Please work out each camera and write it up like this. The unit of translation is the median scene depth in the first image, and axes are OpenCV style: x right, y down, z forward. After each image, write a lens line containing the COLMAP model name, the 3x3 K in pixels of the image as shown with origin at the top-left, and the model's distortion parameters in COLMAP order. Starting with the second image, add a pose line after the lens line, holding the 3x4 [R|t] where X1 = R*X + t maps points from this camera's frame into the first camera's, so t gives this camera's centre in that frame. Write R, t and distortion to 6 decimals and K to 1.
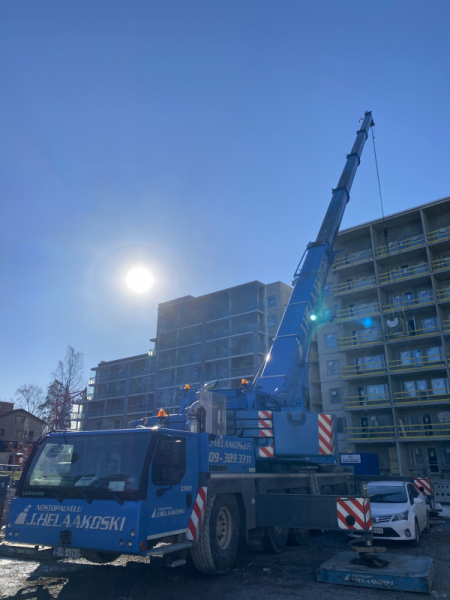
lens RADIAL K [[451.4, 0, 228.9], [0, 451.4, 295.6], [0, 0, 1]] dist [0.046691, -0.051574]
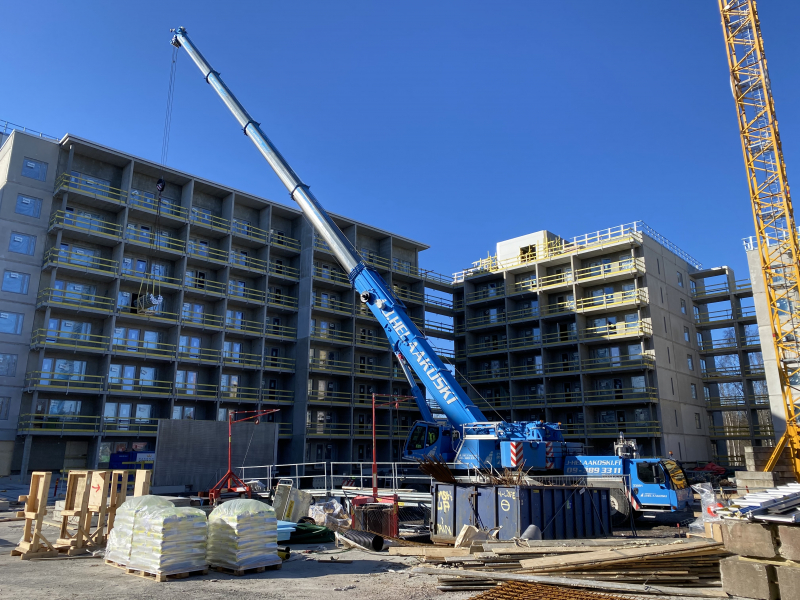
lens RADIAL K [[601.9, 0, 400.6], [0, 601.9, 289.4], [0, 0, 1]] dist [0.046691, -0.051574]
pose [[0.132226, 0.260058, 0.956497, -0.639615], [-0.348063, 0.915702, -0.200851, 0.107697], [-0.928099, -0.306364, 0.211596, 0.336607]]
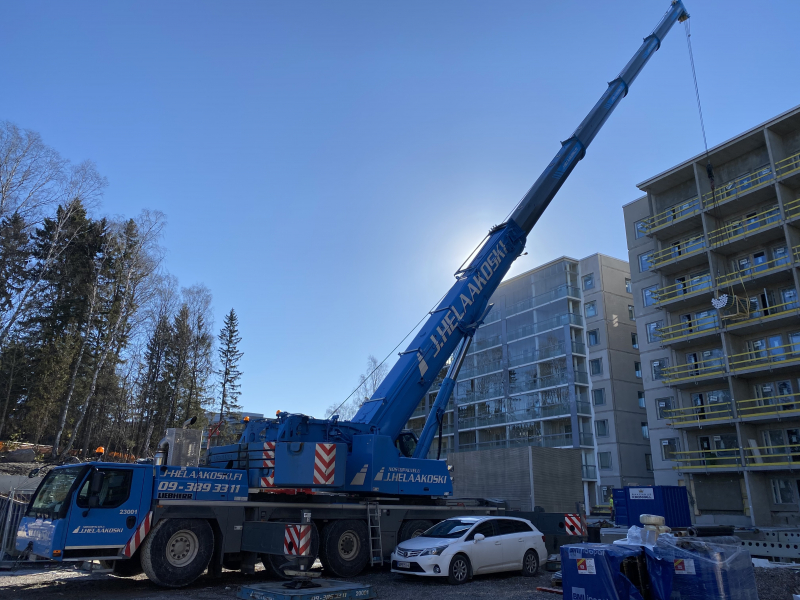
lens RADIAL K [[603.4, 0, 403.1], [0, 603.4, 291.0], [0, 0, 1]] dist [0.046414, -0.057124]
pose [[0.937017, -0.103720, -0.333529, 0.209838], [0.110930, 0.993825, 0.002588, -0.012935], [0.331201, -0.039424, 0.942736, -0.042037]]
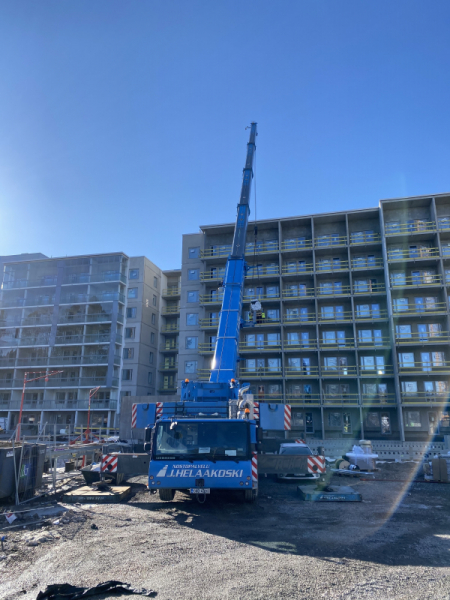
lens RADIAL K [[451.4, 0, 228.9], [0, 451.4, 295.6], [0, 0, 1]] dist [0.046691, -0.051574]
pose [[0.913307, 0.112508, 0.391424, -0.164431], [-0.146238, 0.987586, 0.057350, -0.045374], [-0.380112, -0.109619, 0.918422, -0.086917]]
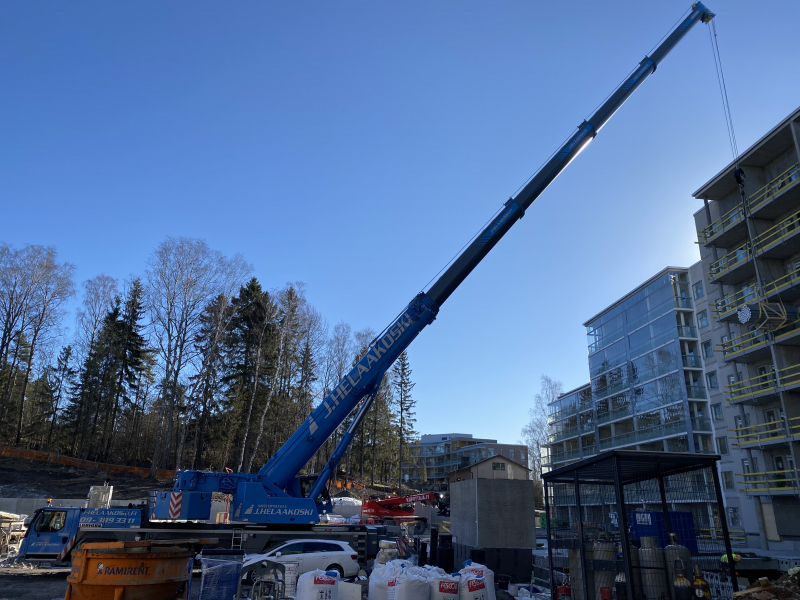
lens RADIAL K [[603.4, 0, 403.1], [0, 603.4, 291.0], [0, 0, 1]] dist [0.046414, -0.057124]
pose [[0.719496, -0.225634, -0.656821, 0.574381], [0.226498, 0.970278, -0.085203, -0.014082], [0.656524, -0.087466, 0.749217, 0.000936]]
